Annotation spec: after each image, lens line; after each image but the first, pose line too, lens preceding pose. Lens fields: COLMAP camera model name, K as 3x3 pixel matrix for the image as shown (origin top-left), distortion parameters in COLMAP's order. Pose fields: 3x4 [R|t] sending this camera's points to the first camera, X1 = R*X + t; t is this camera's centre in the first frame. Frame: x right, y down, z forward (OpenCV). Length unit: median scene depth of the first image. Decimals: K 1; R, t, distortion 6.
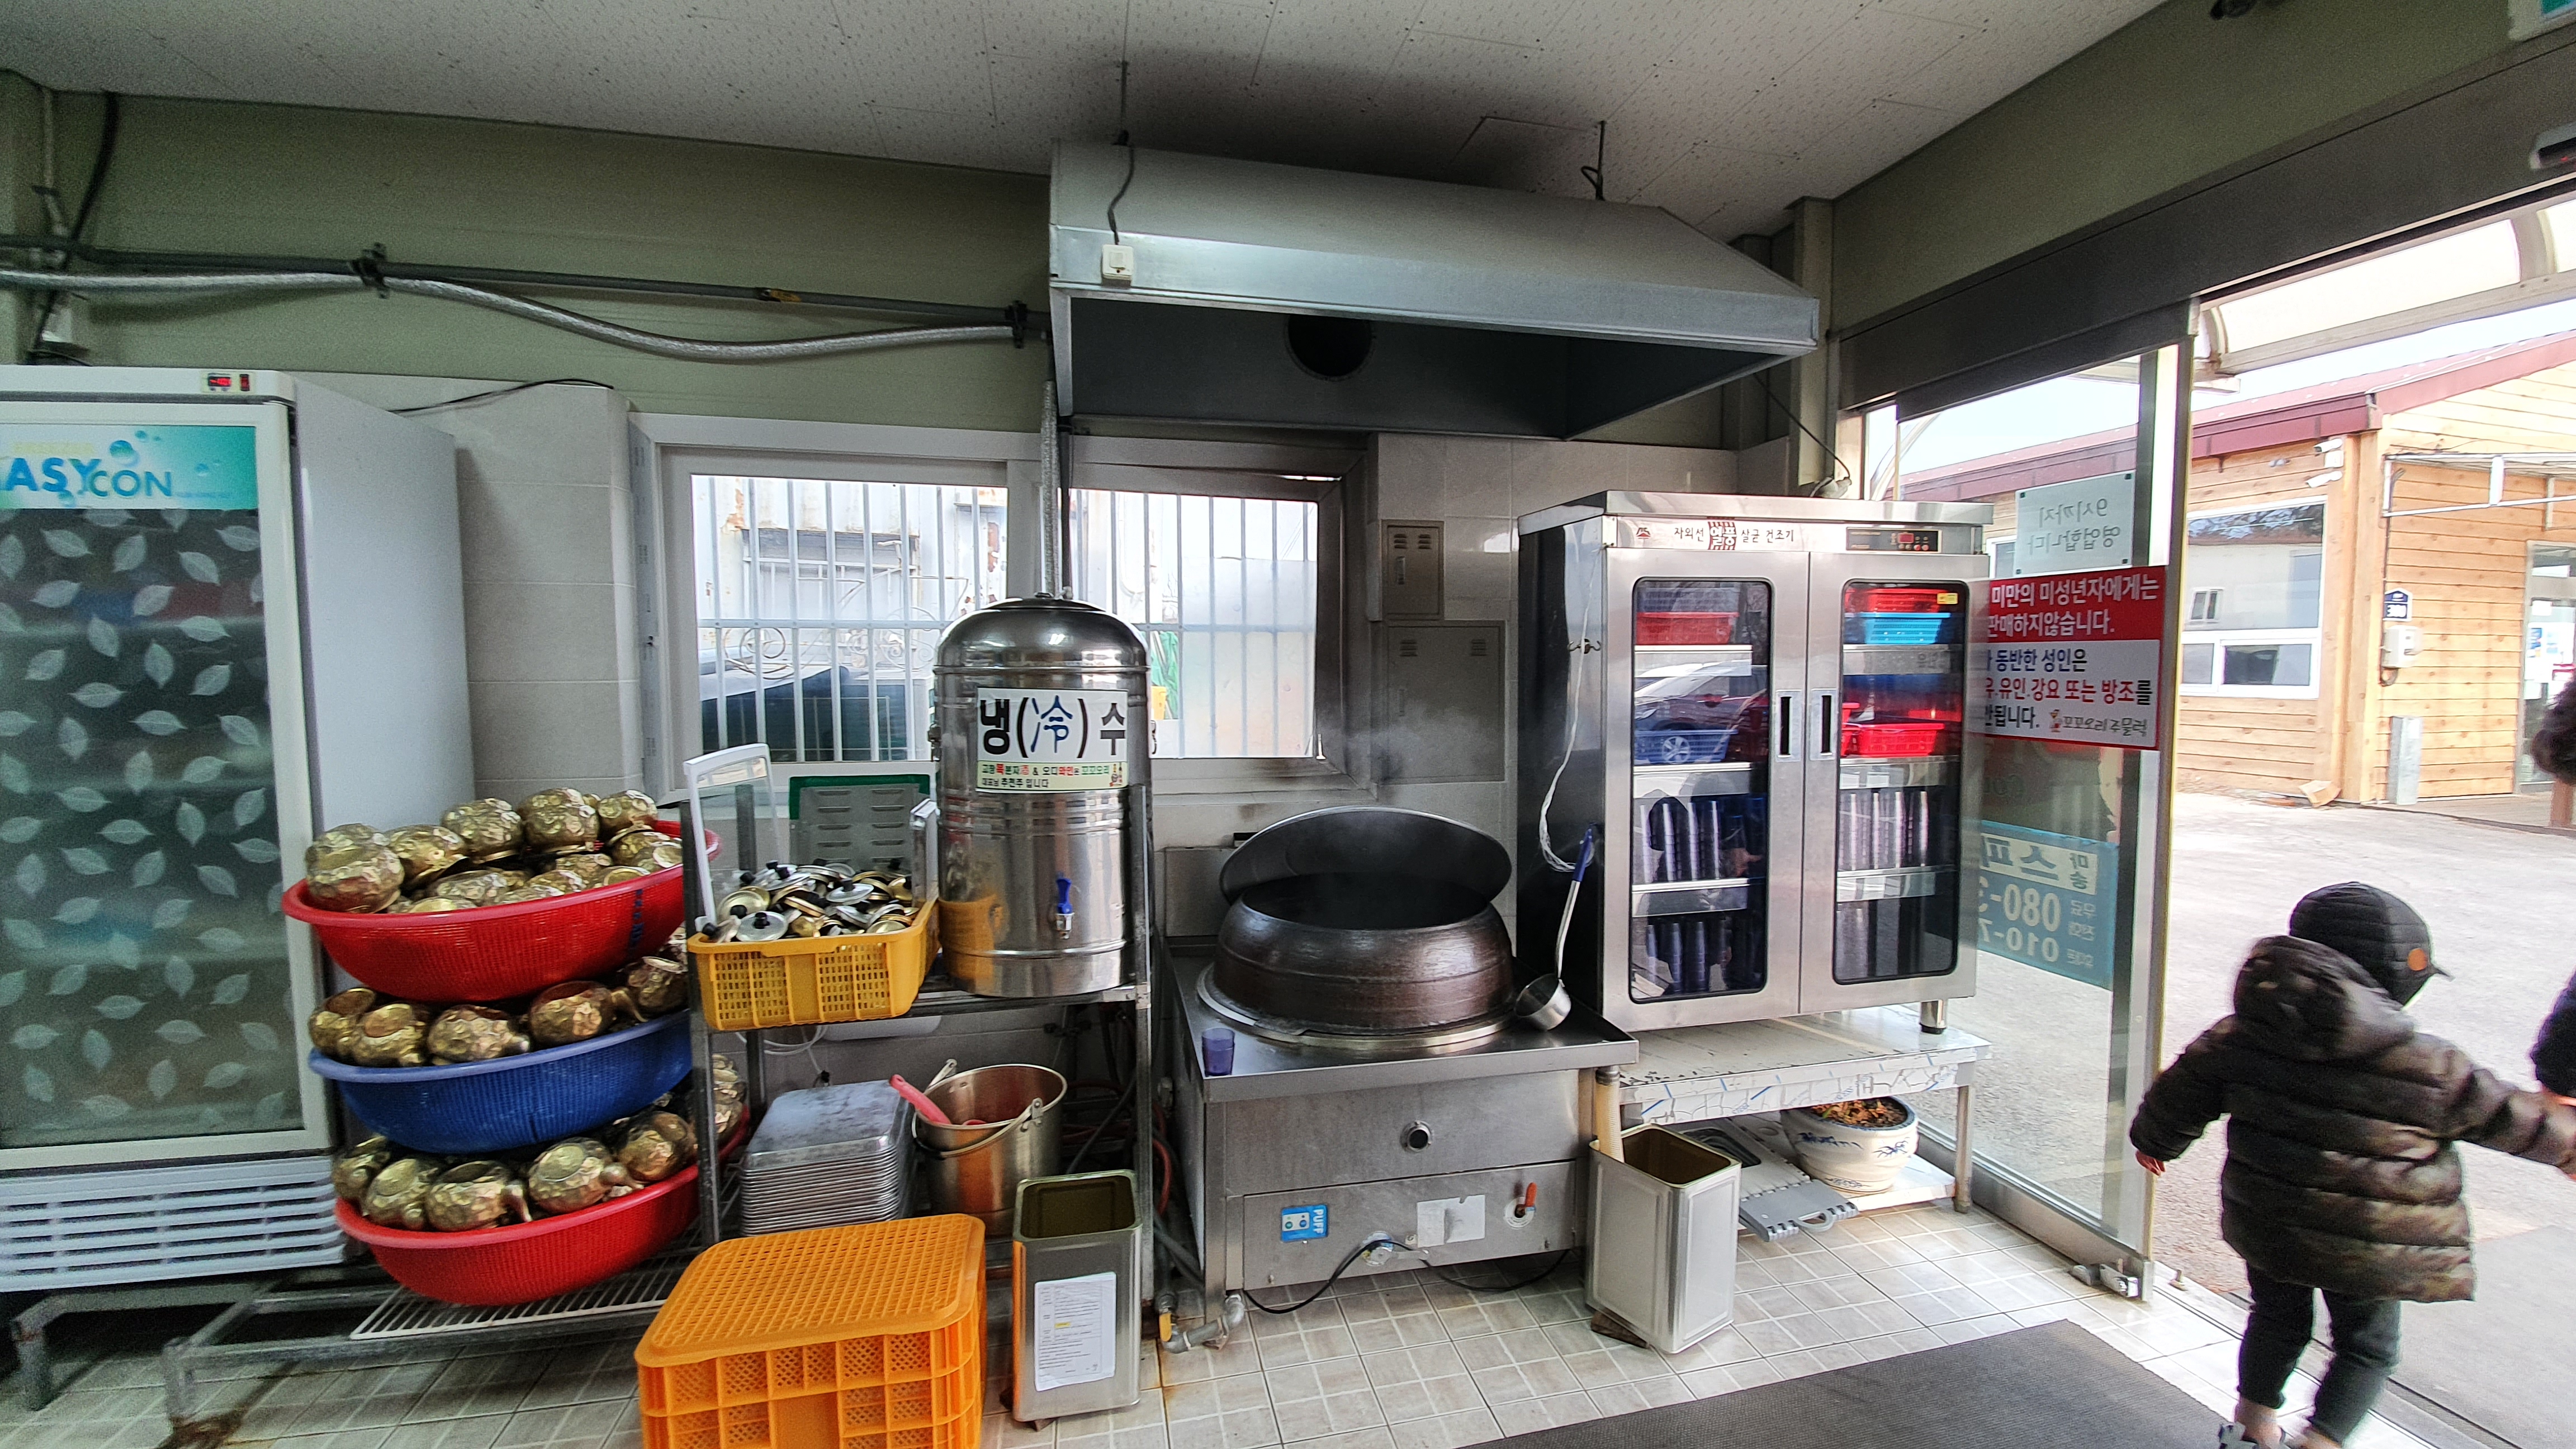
lens RADIAL K [[1012.3, 0, 1288.0], [0, 1012.3, 724.5], [0, 0, 1]] dist [0.001279, -0.017696]
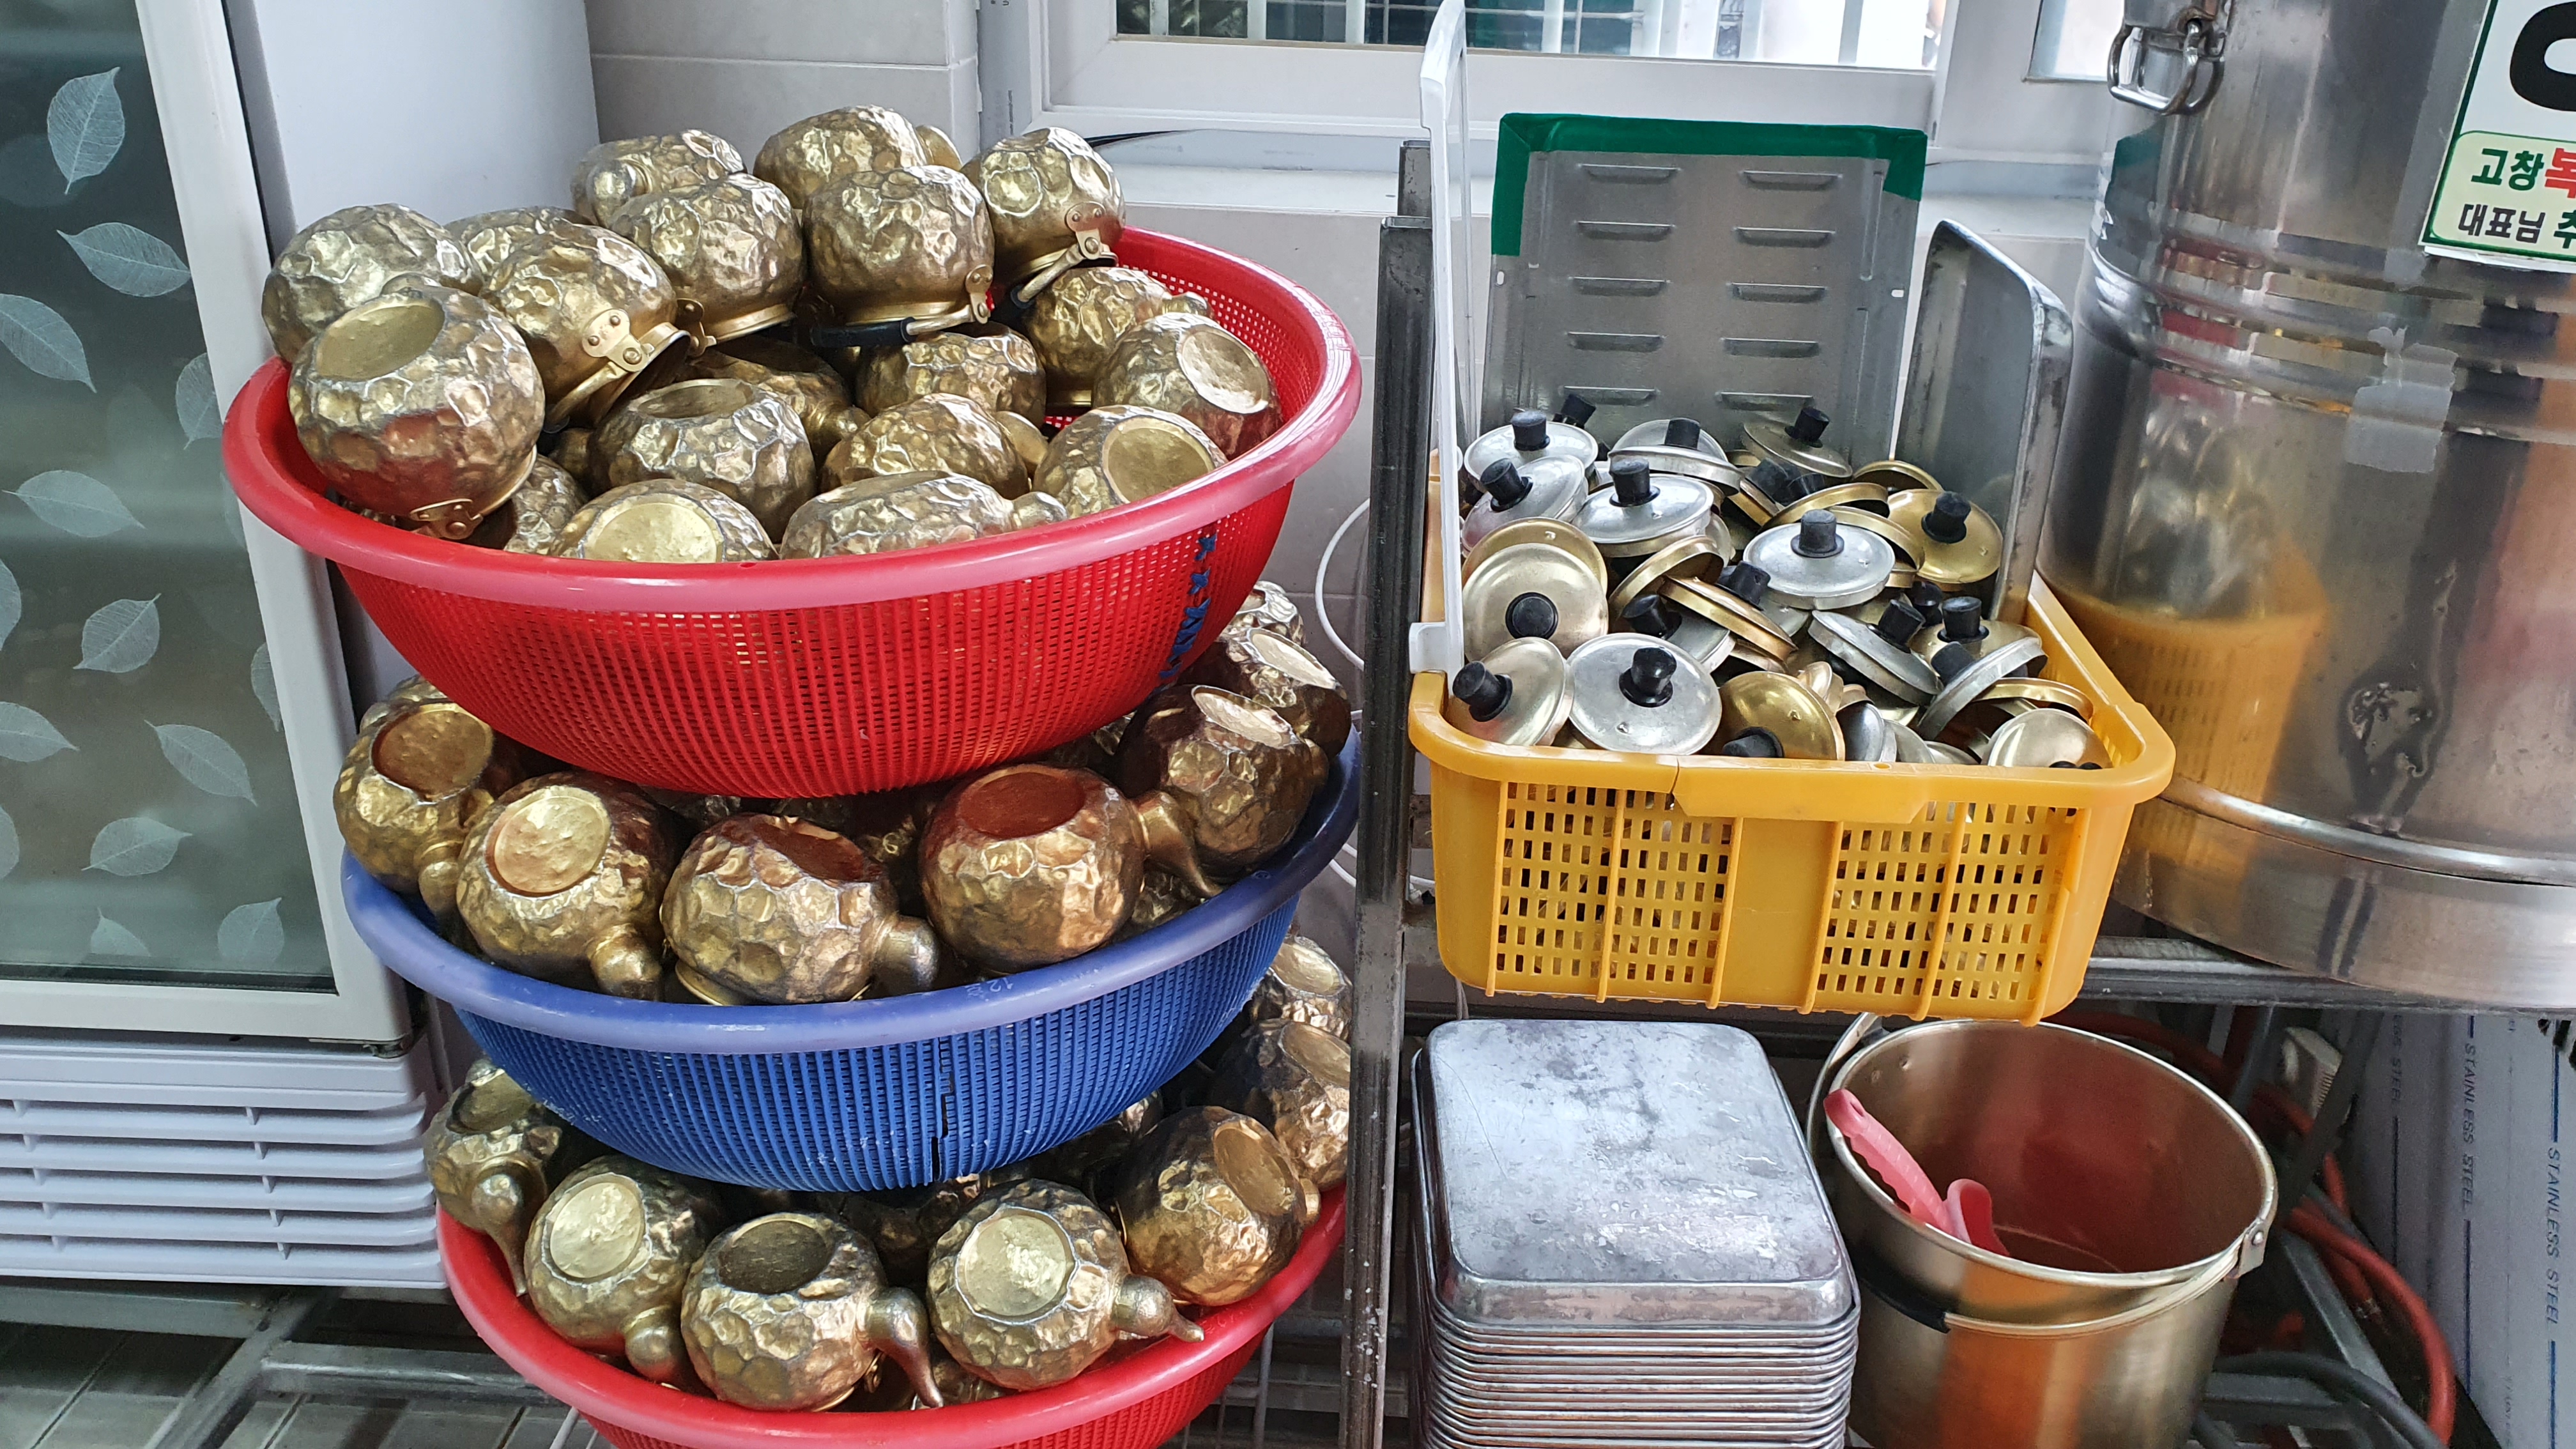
lens RADIAL K [[2050.7, 0, 1288.0], [0, 2050.7, 724.5], [0, 0, 1]] dist [0.001953, 0.002523]
pose [[0.955817, 0.148877, -0.253474, -0.477107], [-0.048557, 0.930384, 0.363355, -0.000841], [0.289923, -0.334993, 0.896506, 0.450308]]
